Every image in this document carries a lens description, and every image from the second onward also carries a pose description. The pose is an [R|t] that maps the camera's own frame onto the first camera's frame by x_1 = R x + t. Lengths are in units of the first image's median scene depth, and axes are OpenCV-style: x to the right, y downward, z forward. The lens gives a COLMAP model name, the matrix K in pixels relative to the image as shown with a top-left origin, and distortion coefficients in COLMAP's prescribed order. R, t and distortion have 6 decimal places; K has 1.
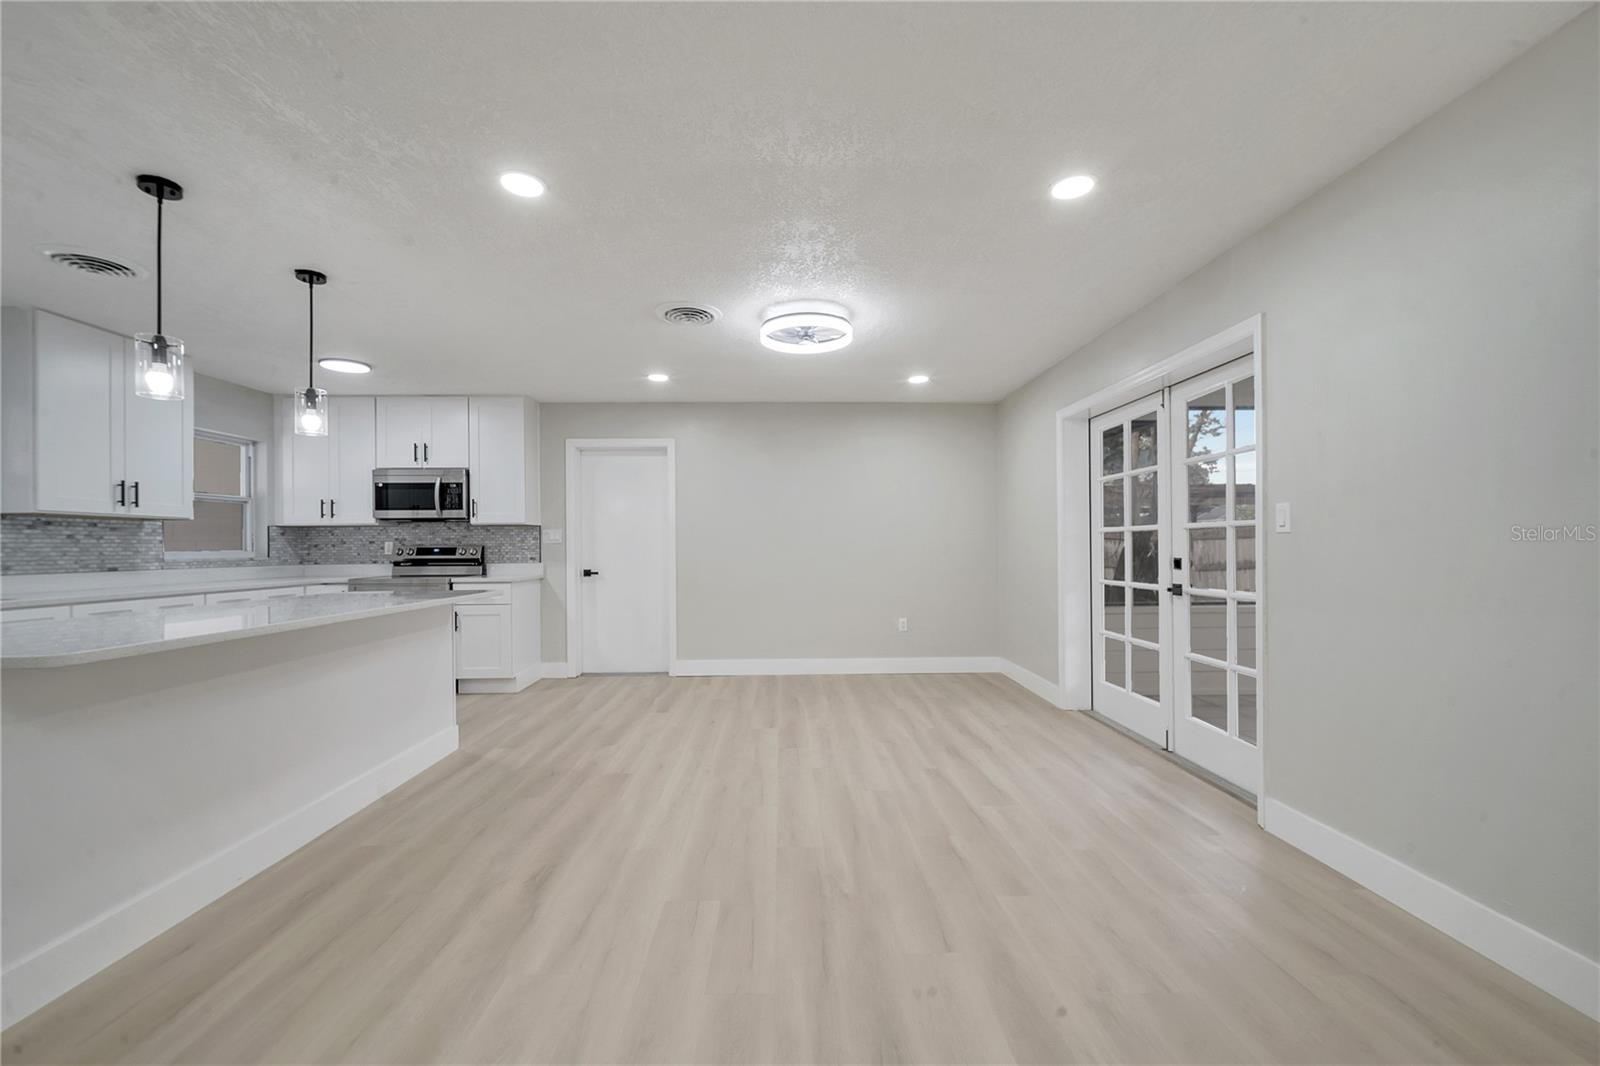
lens RADIAL K [[653.9, 0, 795.2], [0, 653.9, 546.7], [0, 0, 1]] dist [-0.001659, -0.000540]
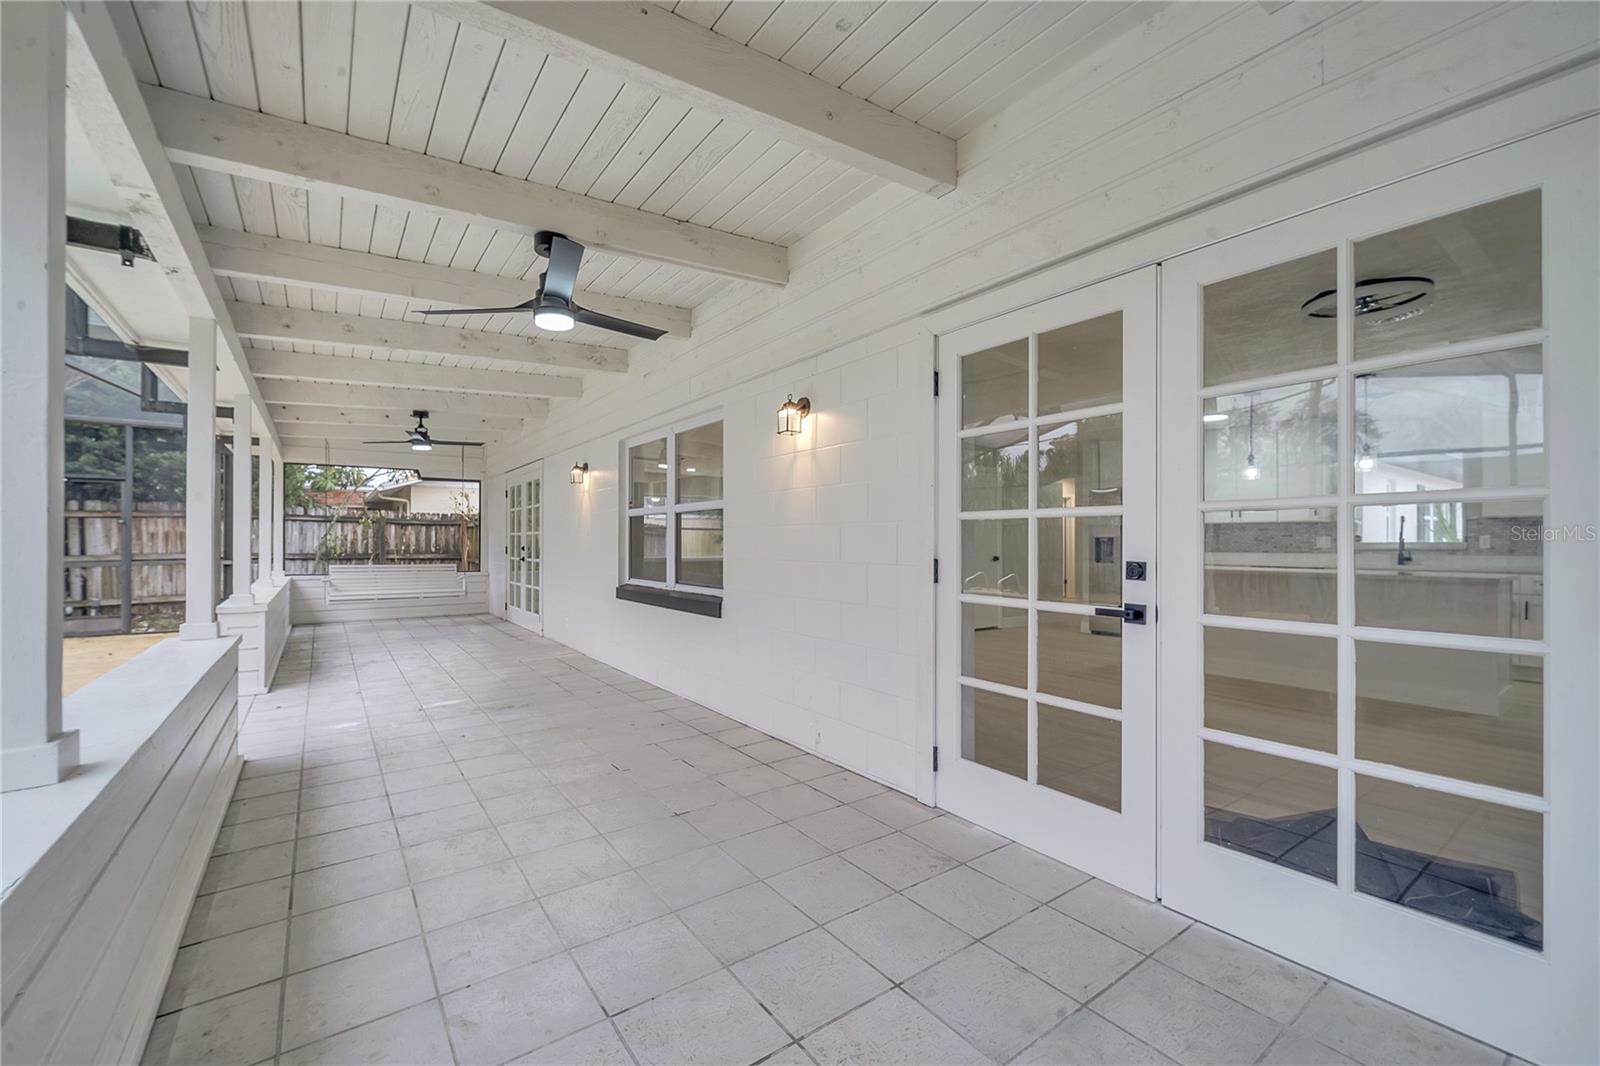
lens RADIAL K [[653.9, 0, 795.2], [0, 653.9, 546.7], [0, 0, 1]] dist [-0.001659, -0.000540]
pose [[-0.826990, 0.007961, -0.562161, 0.783323], [0.004362, 0.999960, 0.007744, 0.001025], [0.562200, 0.003952, -0.826992, 0.876901]]
